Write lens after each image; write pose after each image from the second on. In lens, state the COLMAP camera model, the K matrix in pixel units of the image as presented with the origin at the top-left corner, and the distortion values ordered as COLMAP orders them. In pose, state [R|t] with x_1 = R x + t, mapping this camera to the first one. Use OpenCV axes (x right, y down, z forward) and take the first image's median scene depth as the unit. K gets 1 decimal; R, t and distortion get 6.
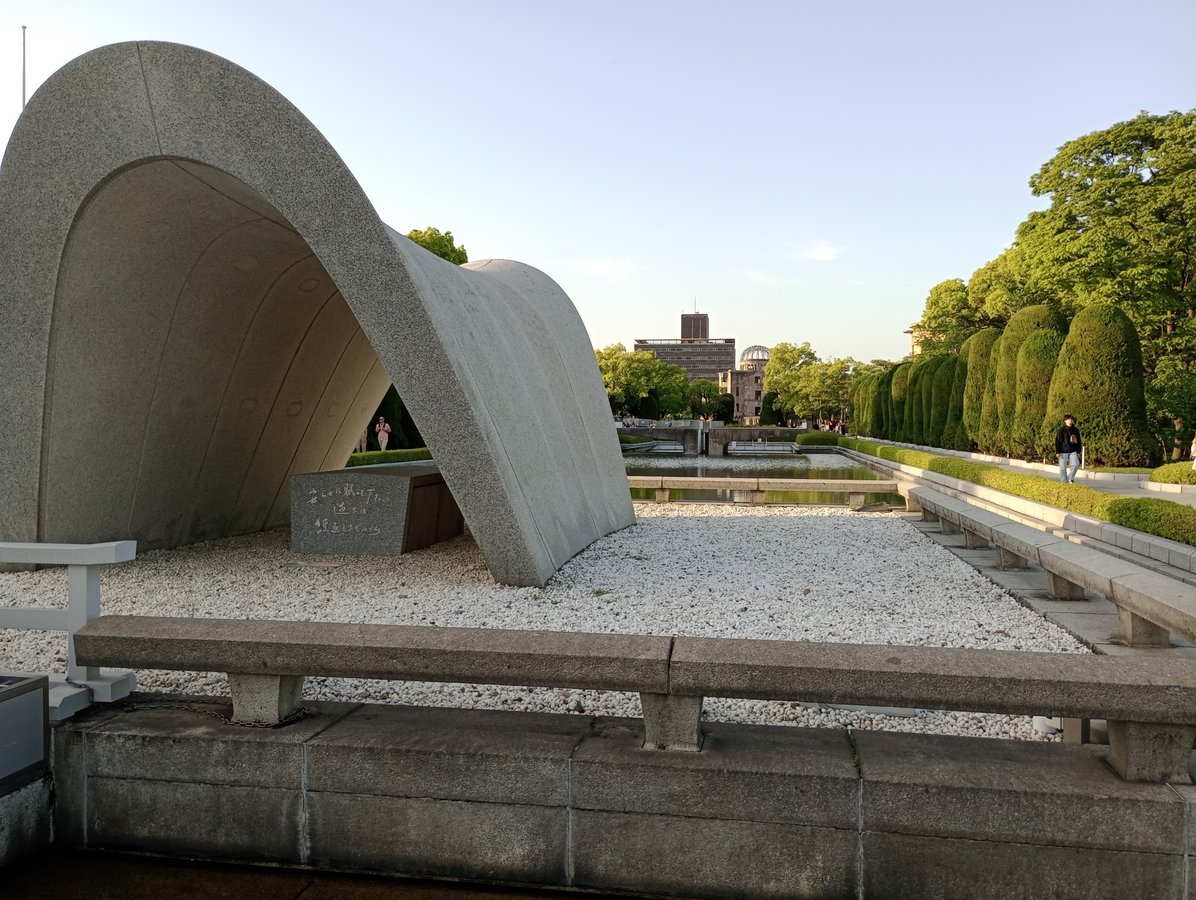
lens RADIAL K [[972.2, 0, 606.5], [0, 972.2, 456.0], [0, 0, 1]] dist [0.049815, -0.084125]
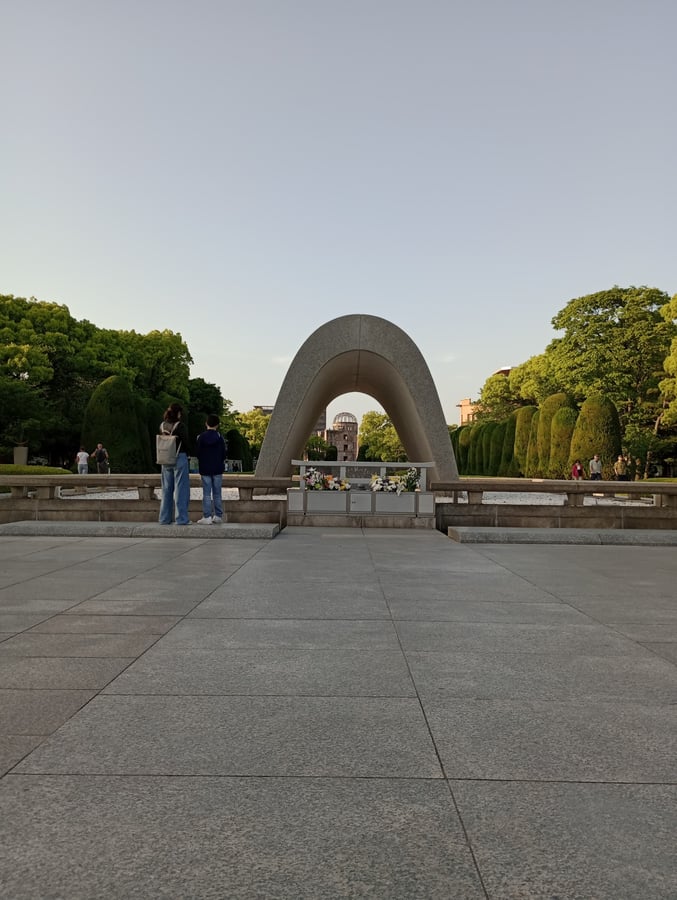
lens RADIAL K [[731.6, 0, 338.5], [0, 731.6, 450.0], [0, 0, 1]] dist [0.049815, -0.084125]
pose [[0.987117, 0.012940, 0.159477, -0.143386], [-0.003401, 0.998196, -0.059940, 0.023197], [-0.159965, 0.058625, 0.985380, -0.198266]]
